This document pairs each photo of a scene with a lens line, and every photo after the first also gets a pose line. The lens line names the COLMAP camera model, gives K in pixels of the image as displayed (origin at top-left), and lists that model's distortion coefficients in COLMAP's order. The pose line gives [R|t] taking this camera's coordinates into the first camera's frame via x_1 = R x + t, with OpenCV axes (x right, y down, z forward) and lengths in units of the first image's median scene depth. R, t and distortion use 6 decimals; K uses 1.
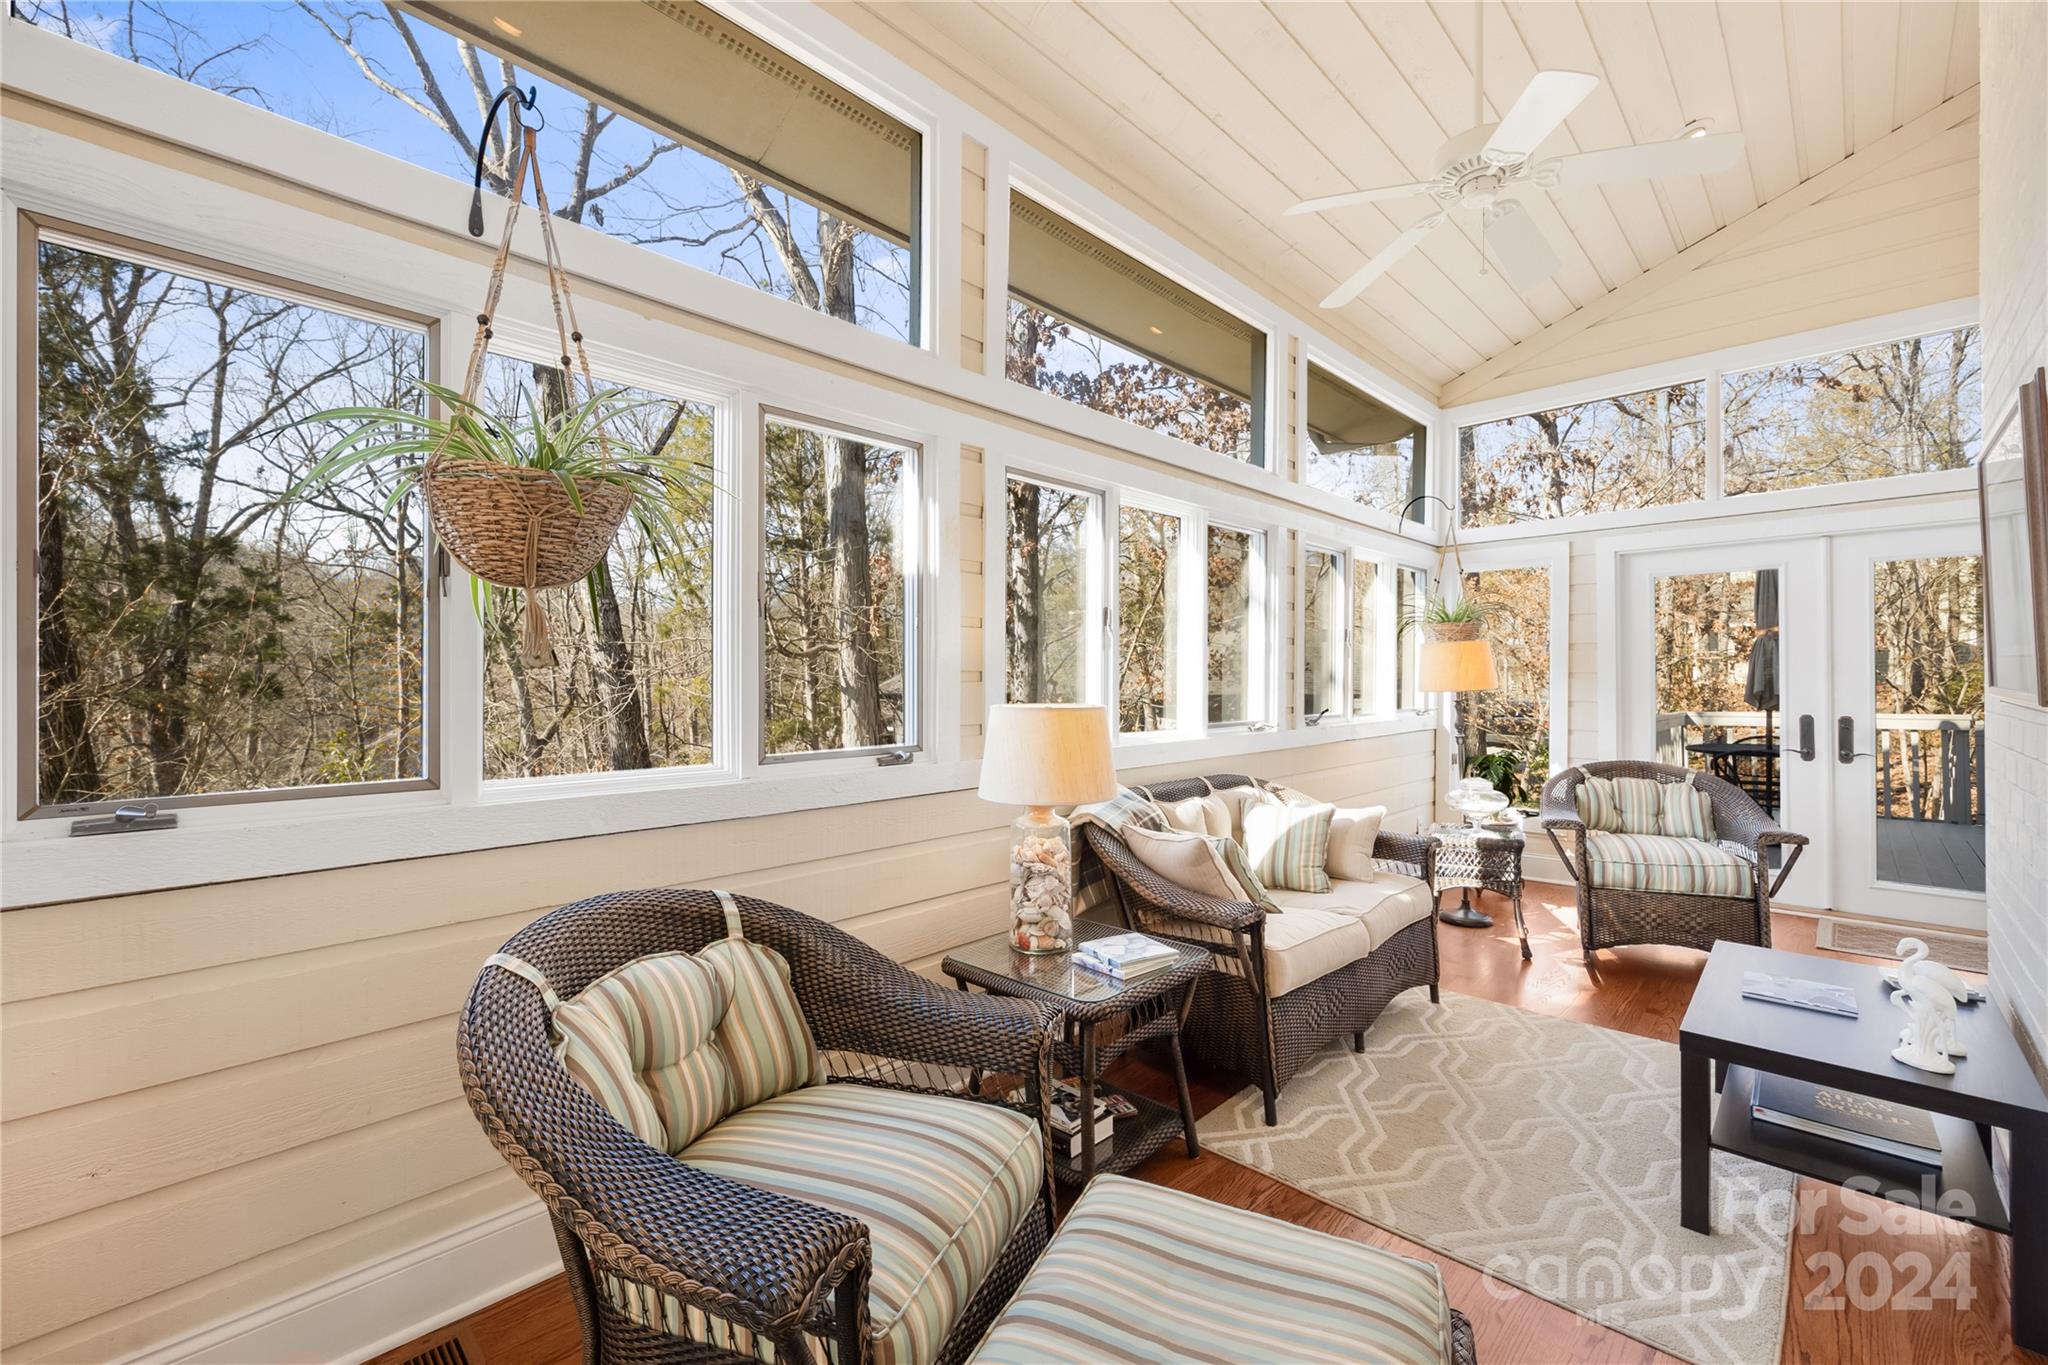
lens RADIAL K [[850.6, 0, 1019.7], [0, 850.6, 669.6], [0, 0, 1]] dist [-0.000873, 0.000314]
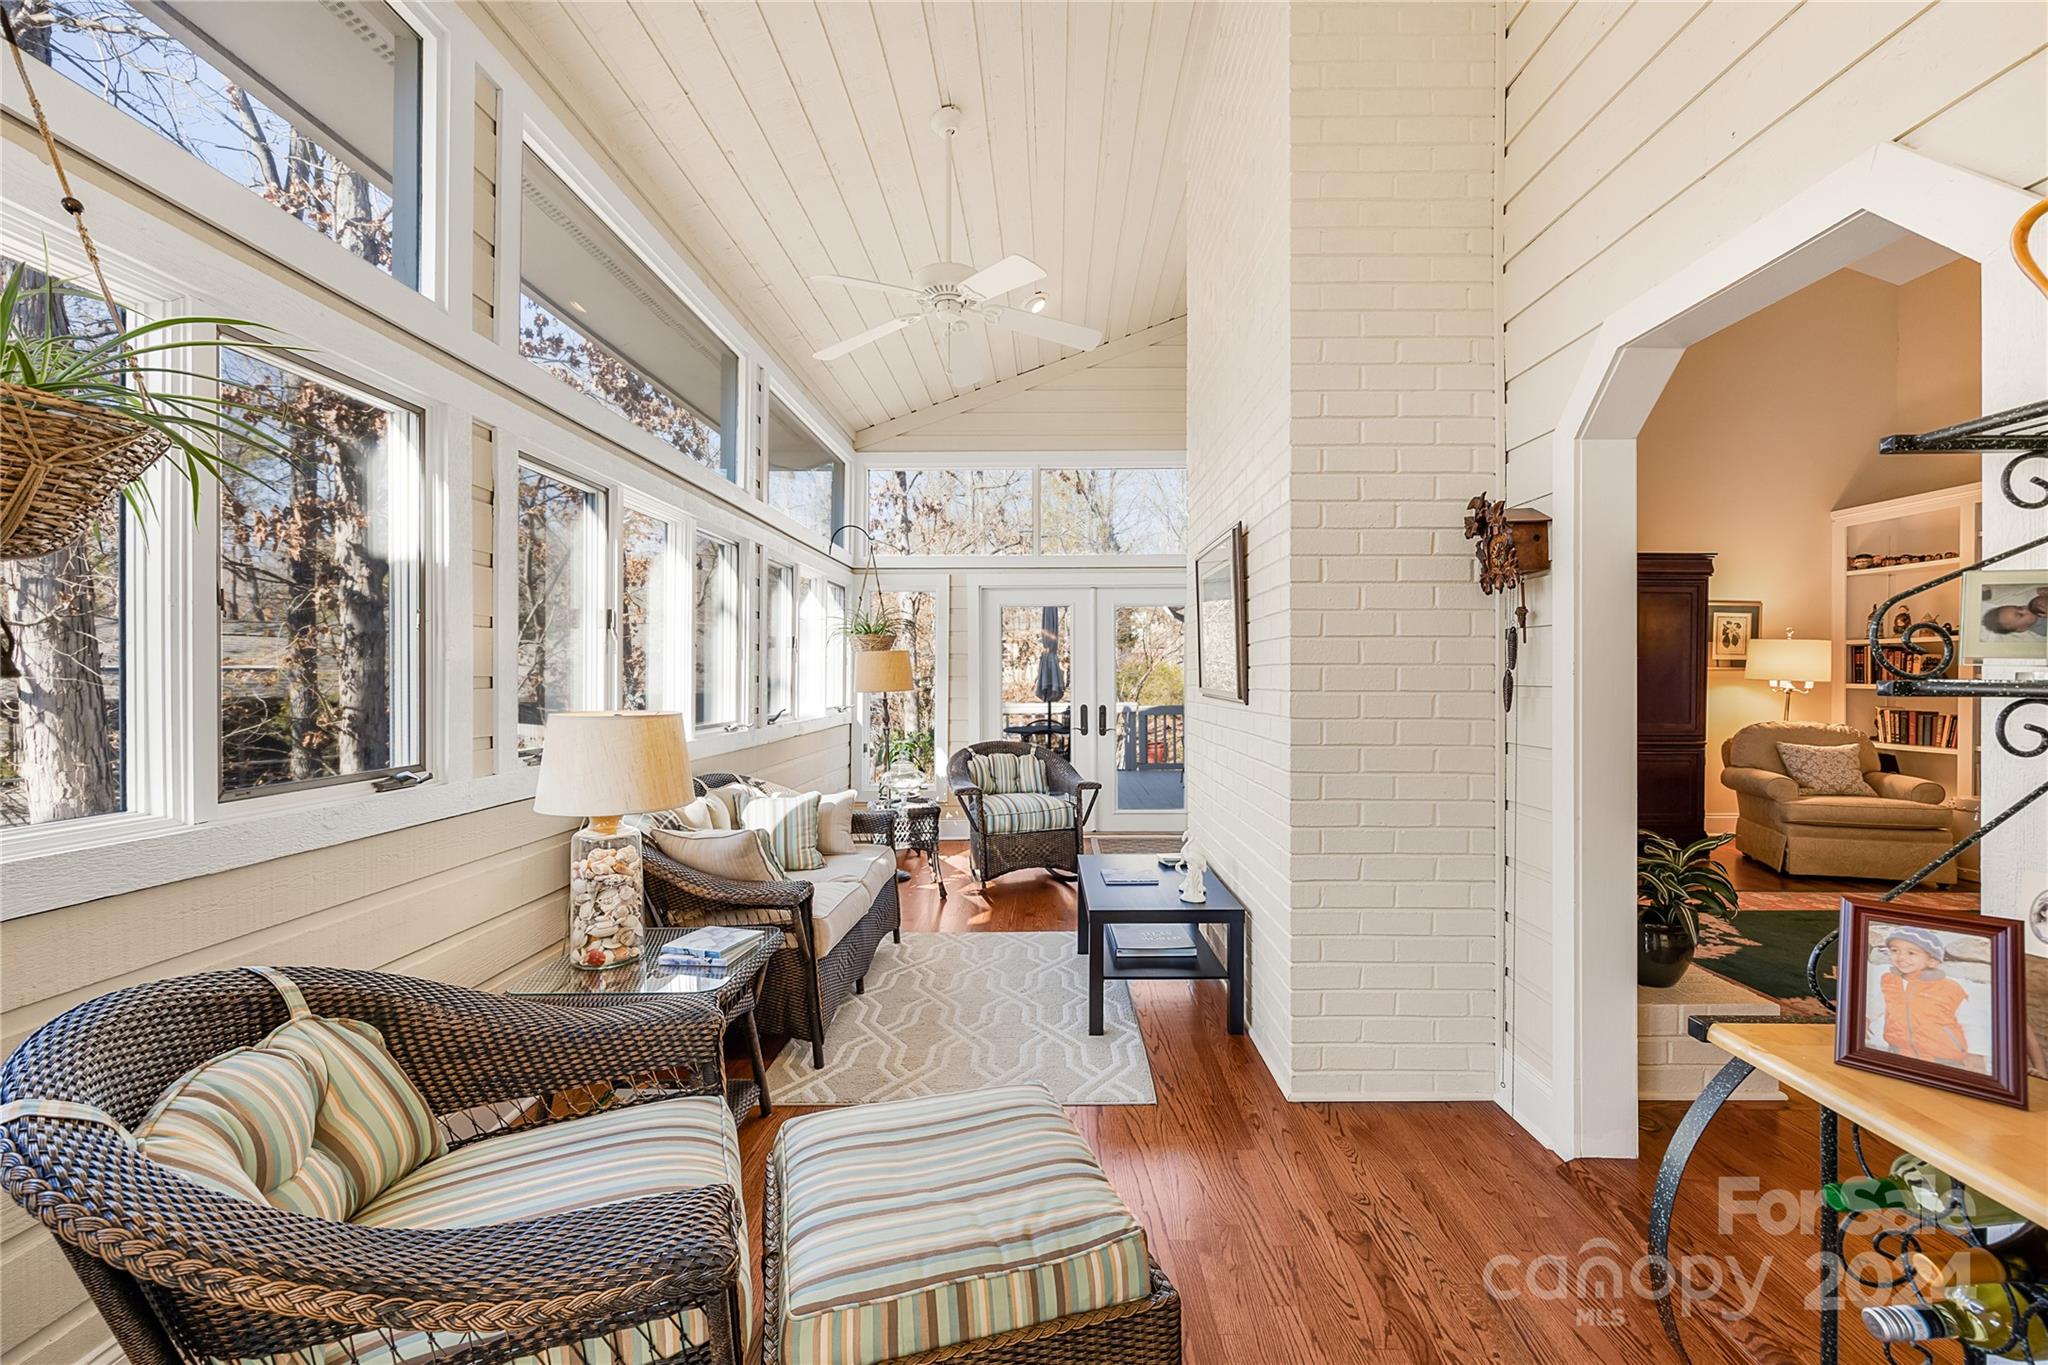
lens RADIAL K [[831.3, 0, 1034.0], [0, 831.3, 673.9], [0, 0, 1]] dist [0.002372, 0.000285]
pose [[0.727890, 0.003930, 0.685683, -0.238813], [-0.008526, 0.999958, 0.003320, -0.009303], [-0.685641, -0.008262, 0.727893, -0.023514]]
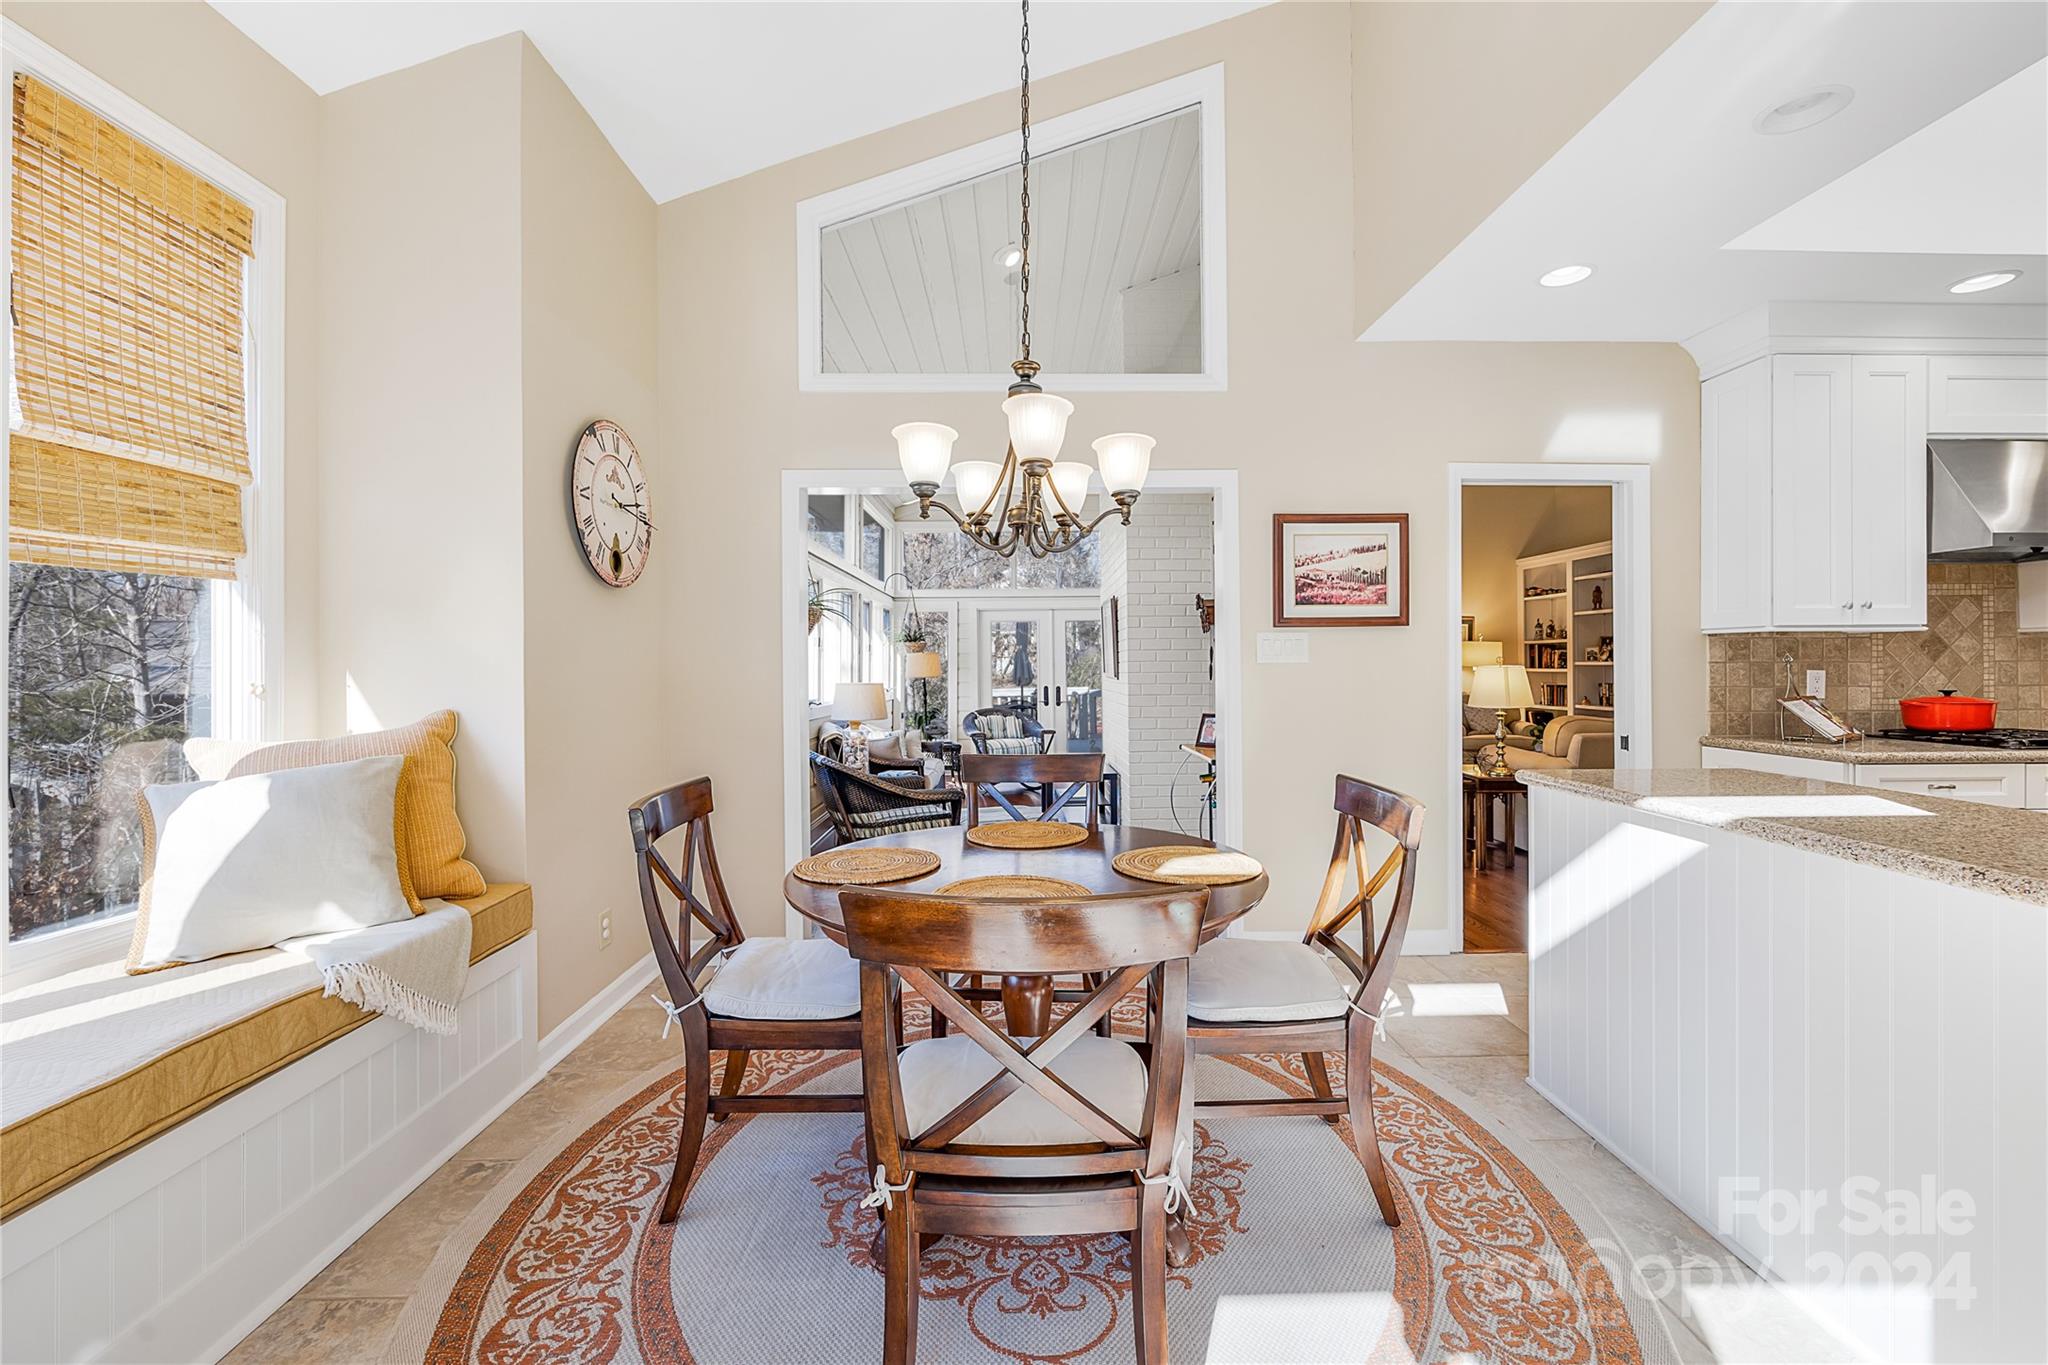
lens RADIAL K [[839.5, 0, 1035.2], [0, 839.5, 659.6], [0, 0, 1]] dist [0.000311, 0.000919]
pose [[0.698996, 0.004209, 0.715113, -1.146835], [-0.000882, 0.999987, -0.005024, -0.011309], [-0.715125, 0.002881, 0.698991, -0.909597]]
